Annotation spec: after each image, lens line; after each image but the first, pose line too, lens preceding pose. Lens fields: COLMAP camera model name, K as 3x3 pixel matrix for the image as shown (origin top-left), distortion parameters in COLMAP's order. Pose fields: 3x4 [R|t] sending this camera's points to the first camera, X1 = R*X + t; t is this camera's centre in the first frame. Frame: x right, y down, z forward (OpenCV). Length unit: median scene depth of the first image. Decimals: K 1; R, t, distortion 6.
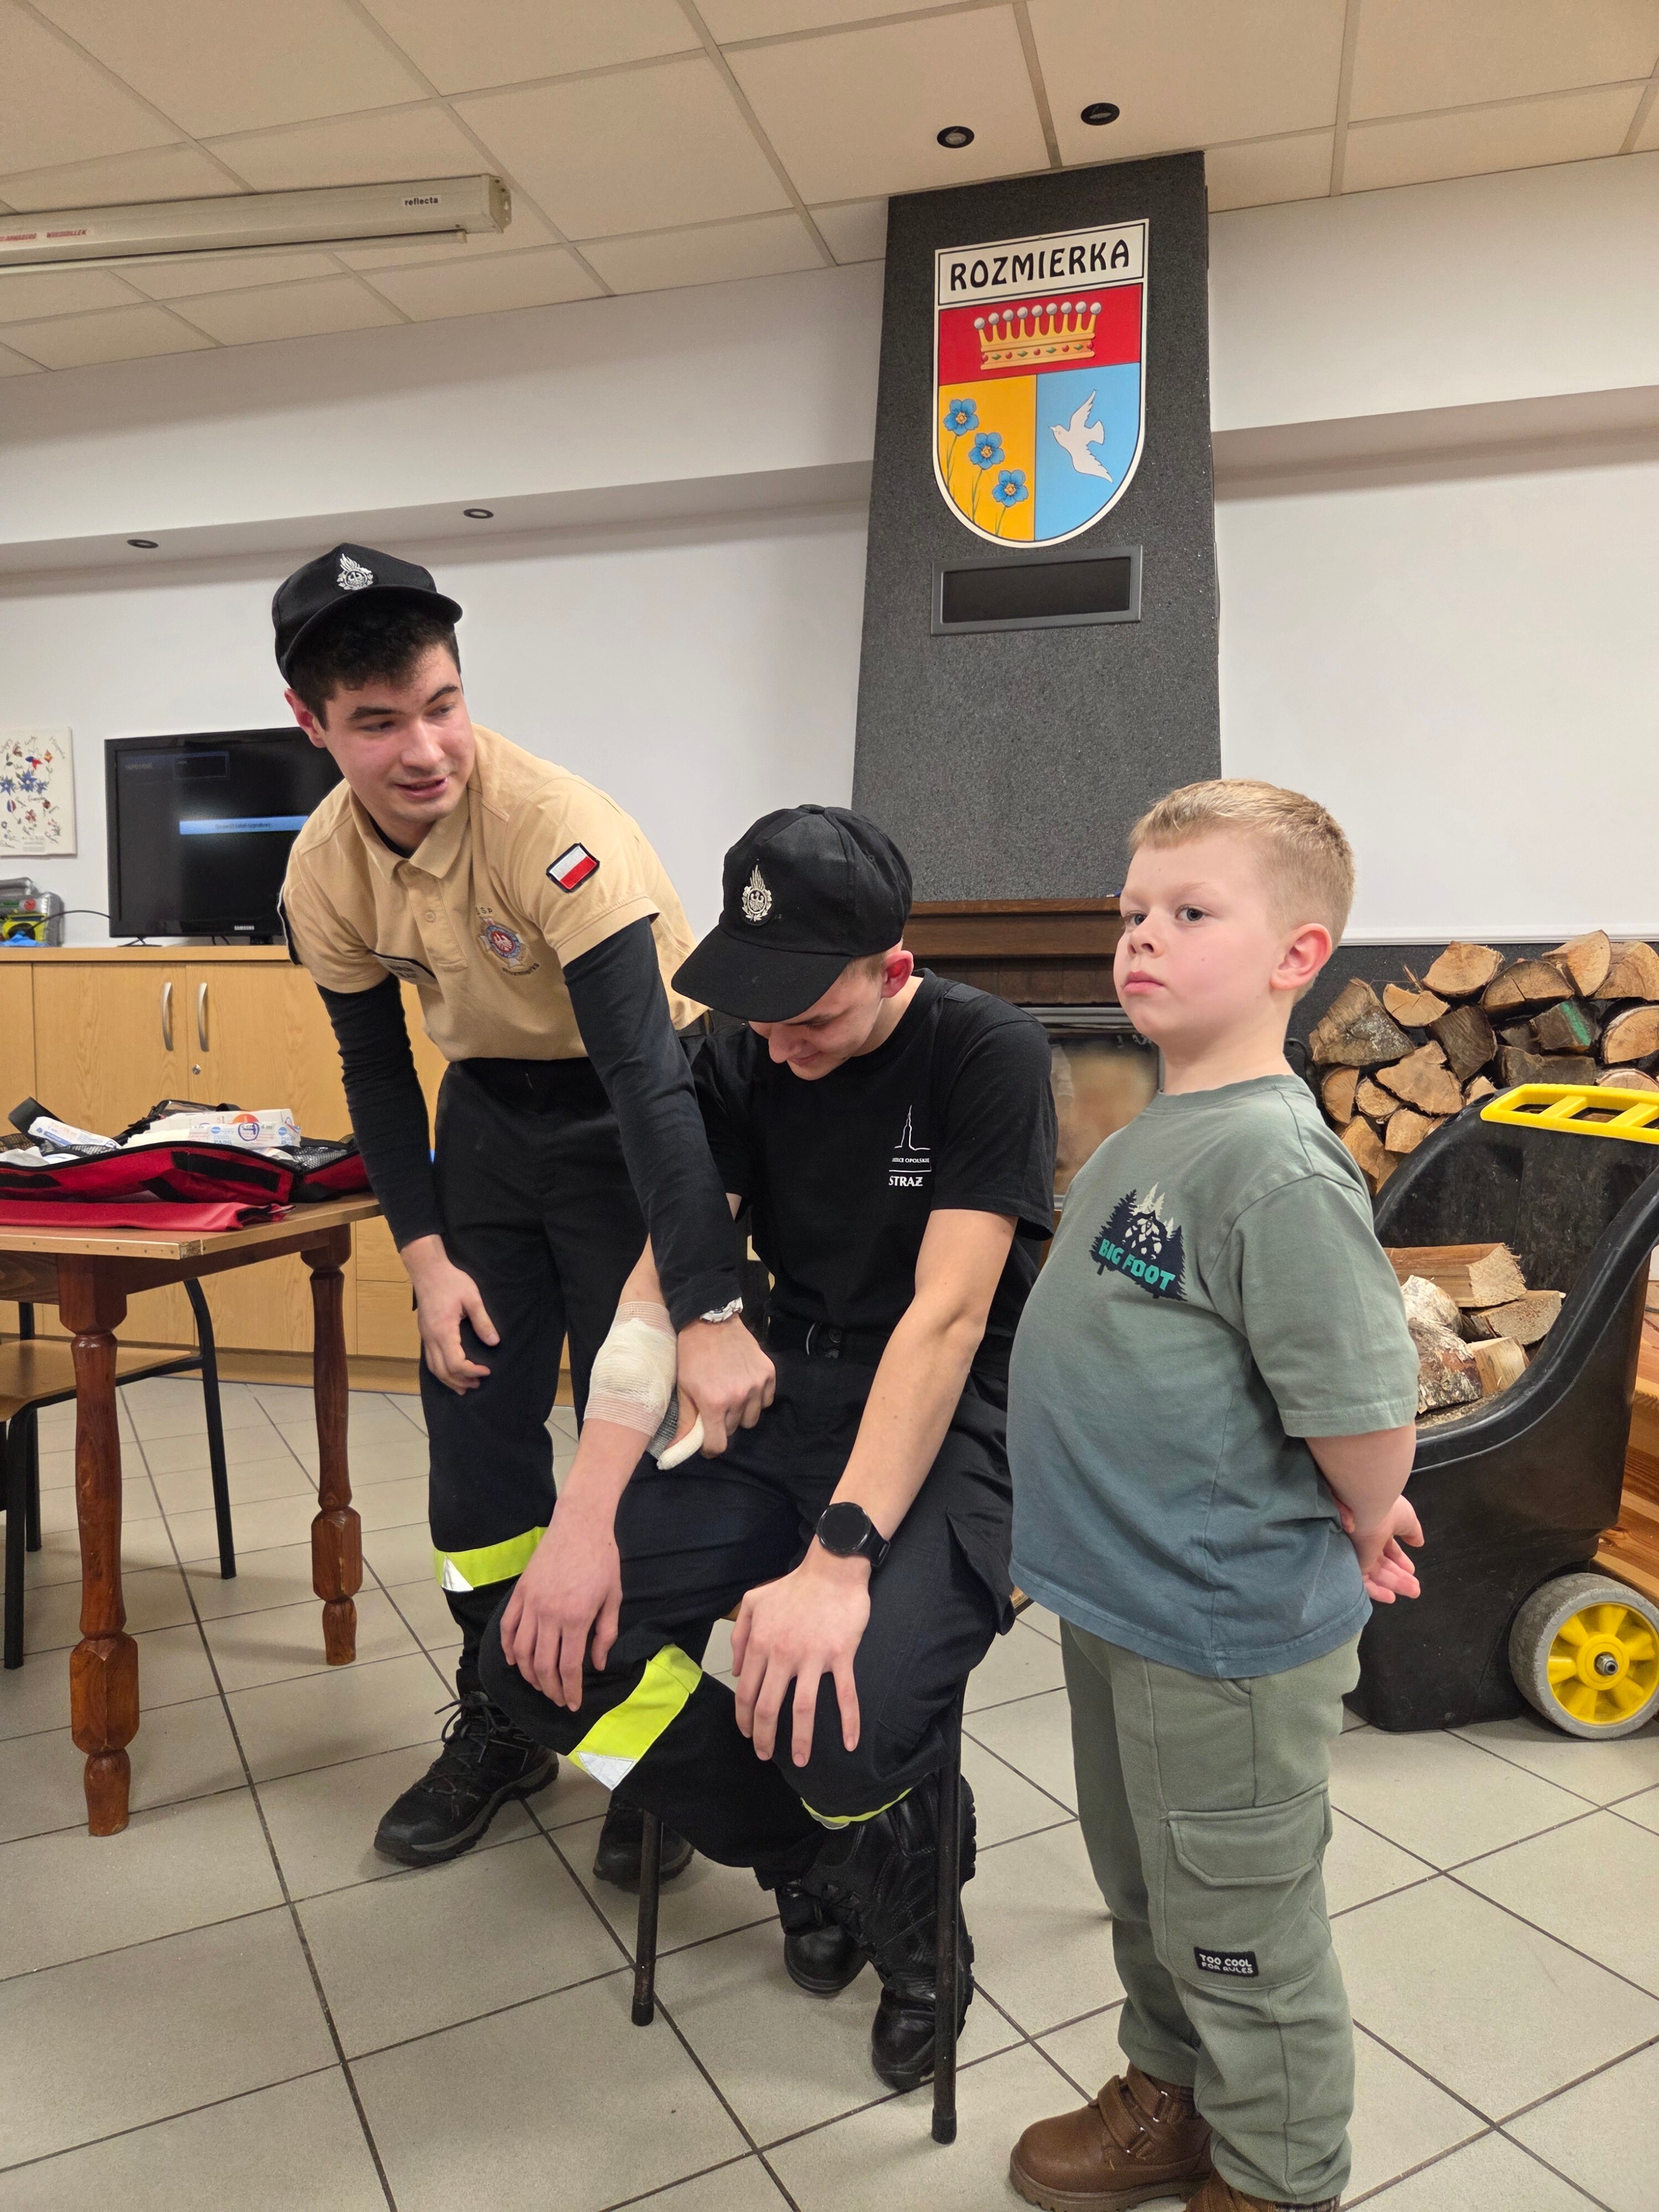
lens RADIAL K [[1483.7, 0, 818.4], [0, 1483.7, 1098.9], [0, 0, 1]] dist [0.065091, -0.054867]
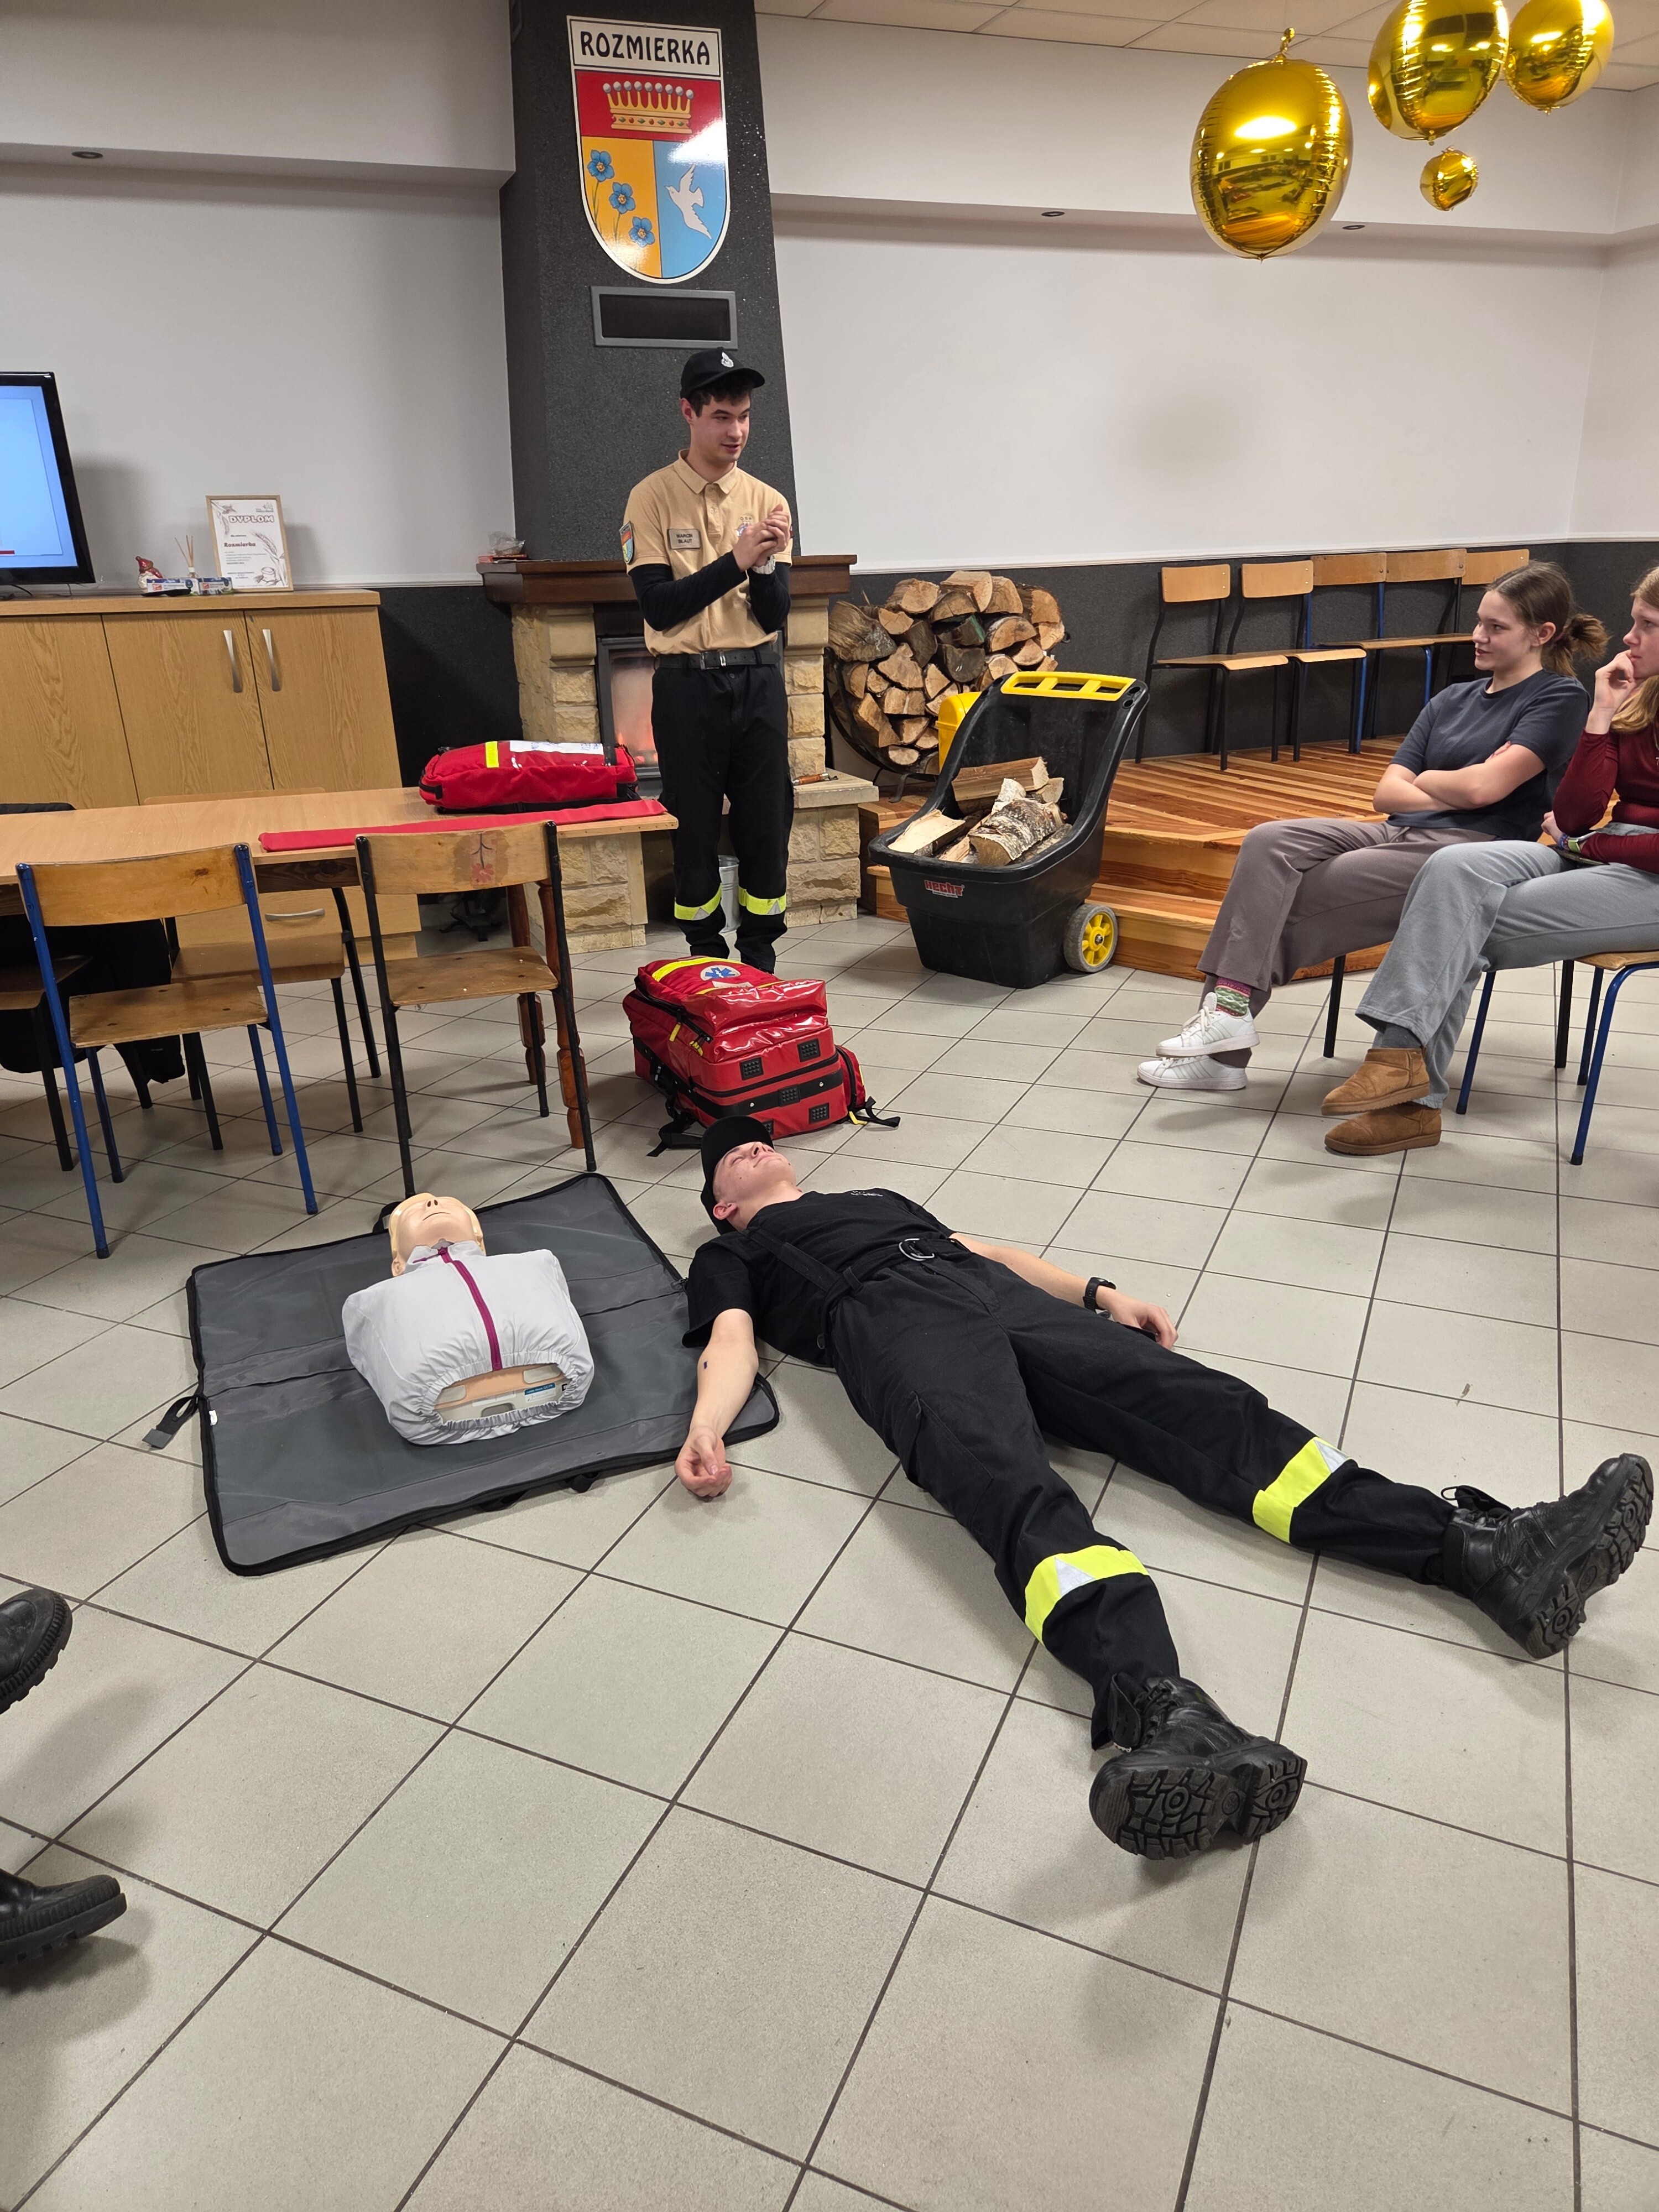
lens RADIAL K [[1483.7, 0, 834.9], [0, 1483.7, 1127.0], [0, 0, 1]] dist [0.065091, -0.054867]
pose [[0.796664, -0.240054, 0.554708, -0.693527], [0.061725, 0.945262, 0.320420, -0.065530], [-0.601263, -0.221028, 0.767873, -0.345840]]
